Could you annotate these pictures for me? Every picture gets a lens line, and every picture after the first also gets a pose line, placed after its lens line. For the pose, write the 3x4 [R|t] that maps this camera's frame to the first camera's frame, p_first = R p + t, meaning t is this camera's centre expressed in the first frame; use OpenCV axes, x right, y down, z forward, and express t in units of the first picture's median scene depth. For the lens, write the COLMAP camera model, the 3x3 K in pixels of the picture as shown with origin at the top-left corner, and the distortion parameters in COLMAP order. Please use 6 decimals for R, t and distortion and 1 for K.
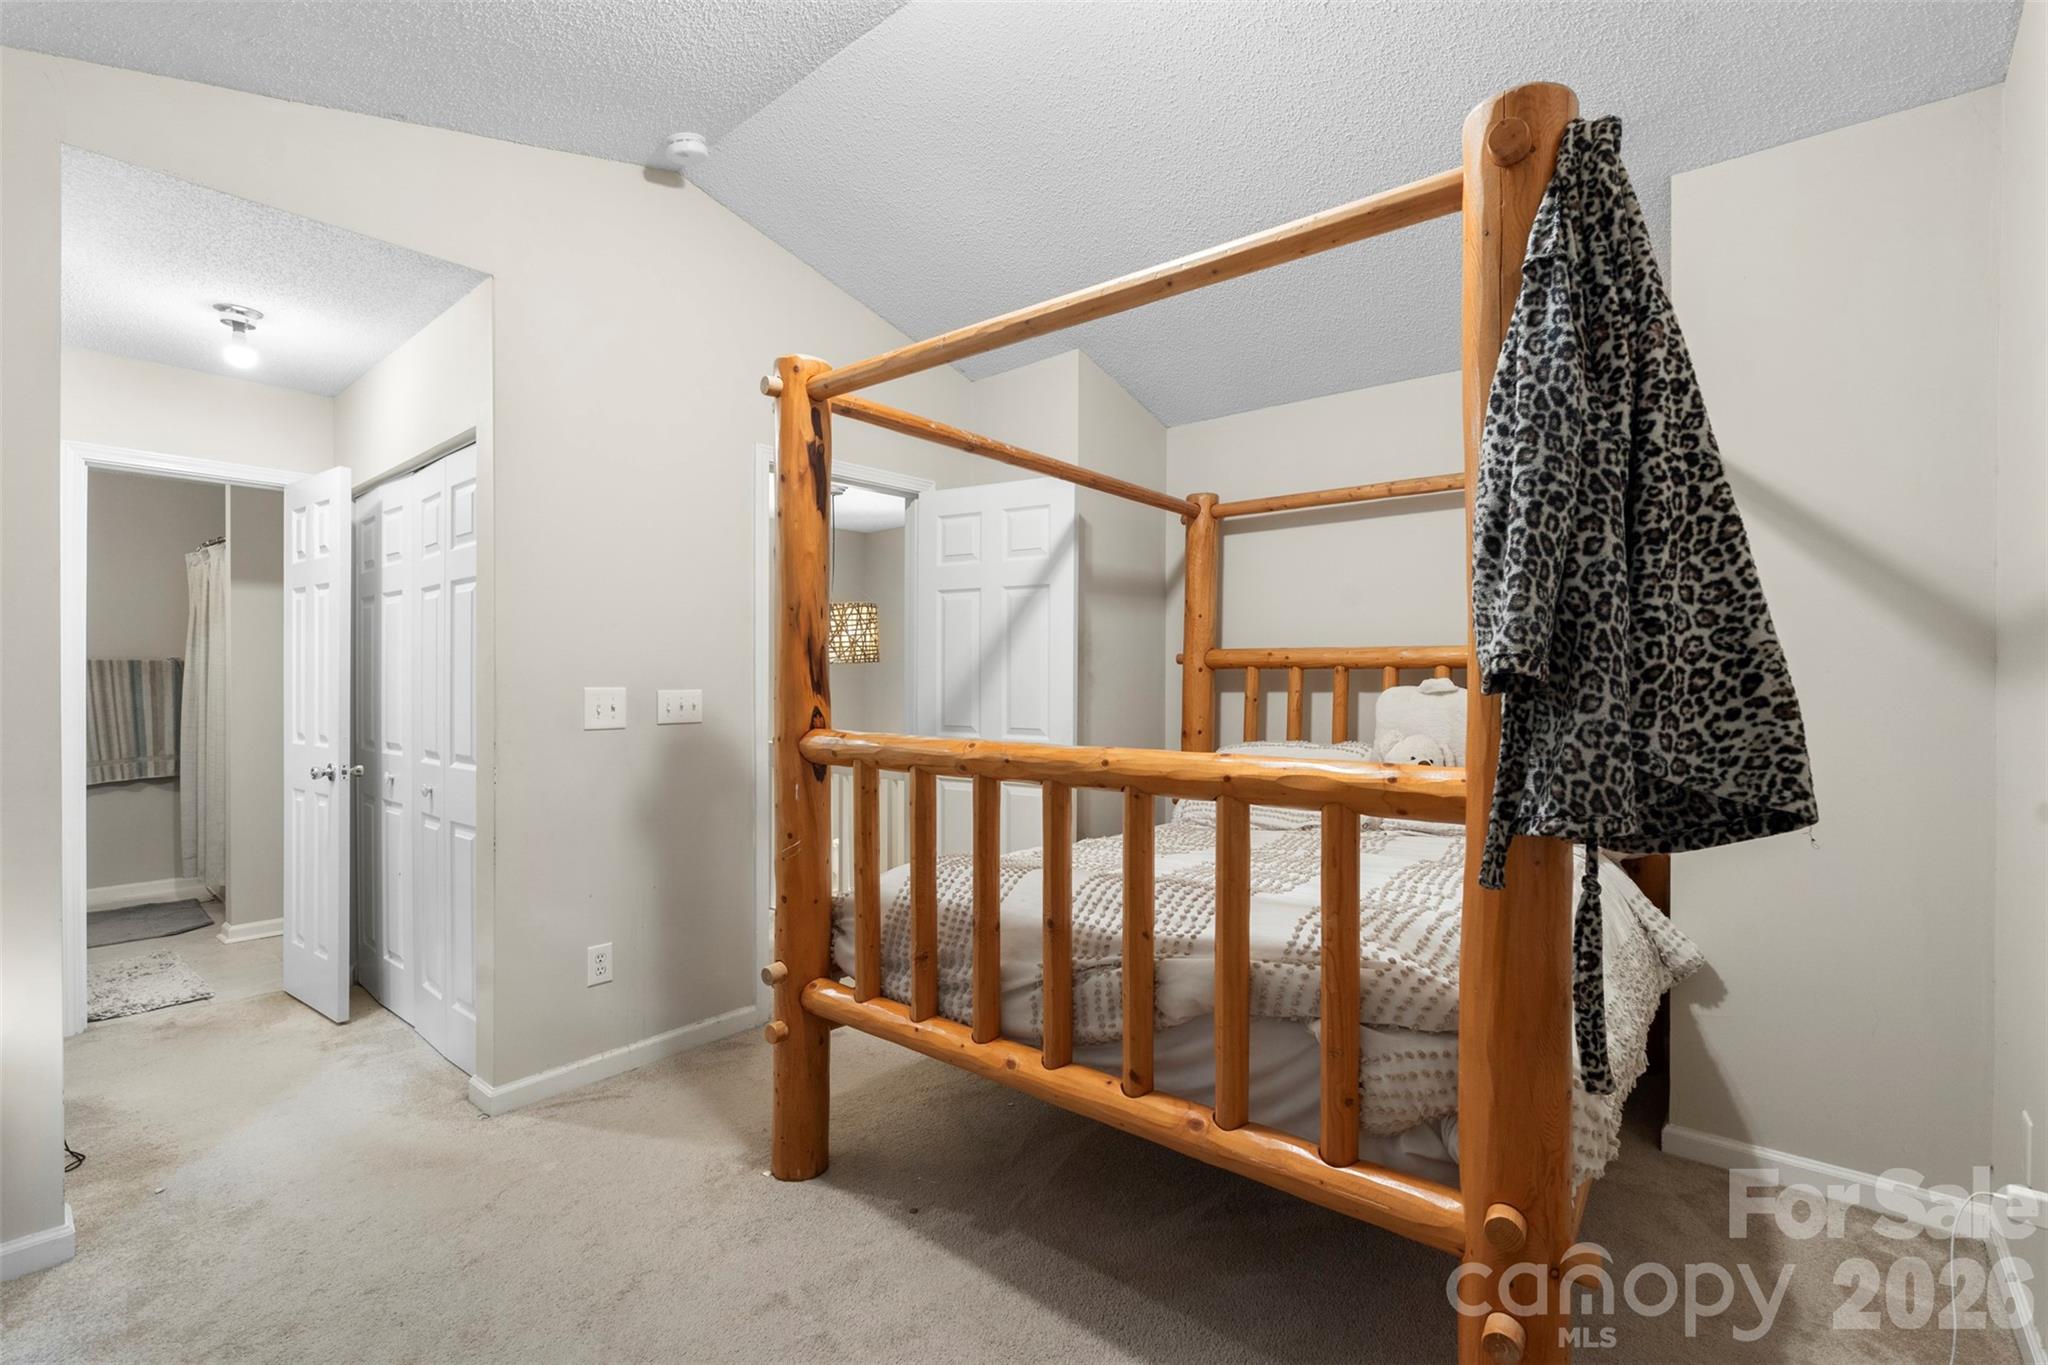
lens RADIAL K [[914.2, 0, 1028.5], [0, 914.2, 676.9], [0, 0, 1]] dist [-0.012620, 0.000120]
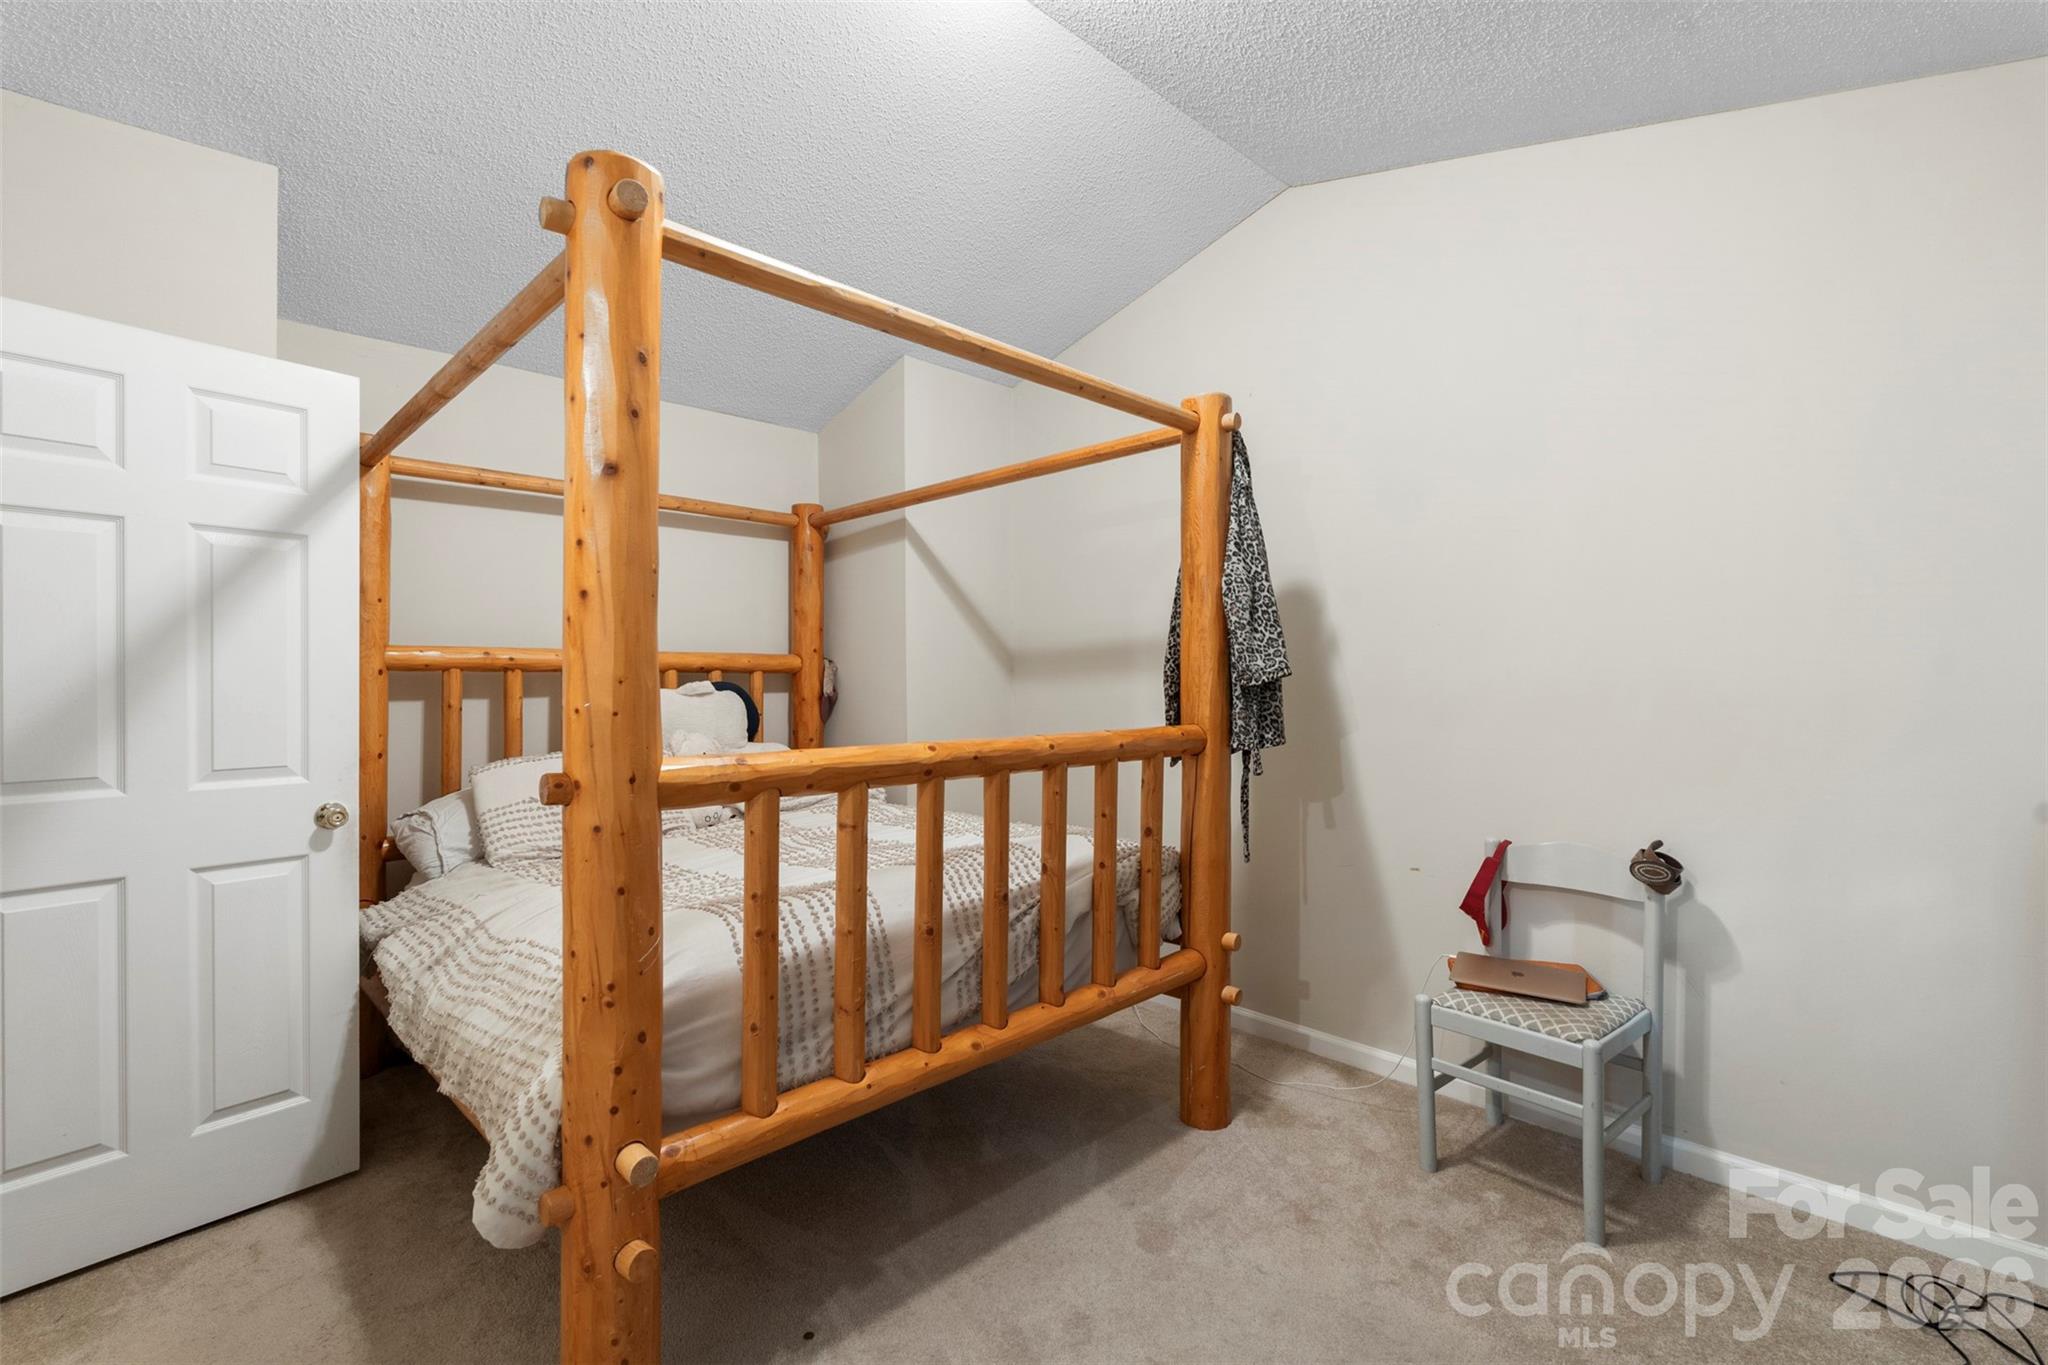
lens RADIAL K [[899.8, 0, 1033.7], [0, 899.8, 680.6], [0, 0, 1]] dist [-0.002204, -0.000553]
pose [[0.088448, -0.004043, 0.996073, -0.960063], [0.005629, 0.999978, 0.003559, -0.000260], [-0.996065, 0.005292, 0.088469, 0.770254]]
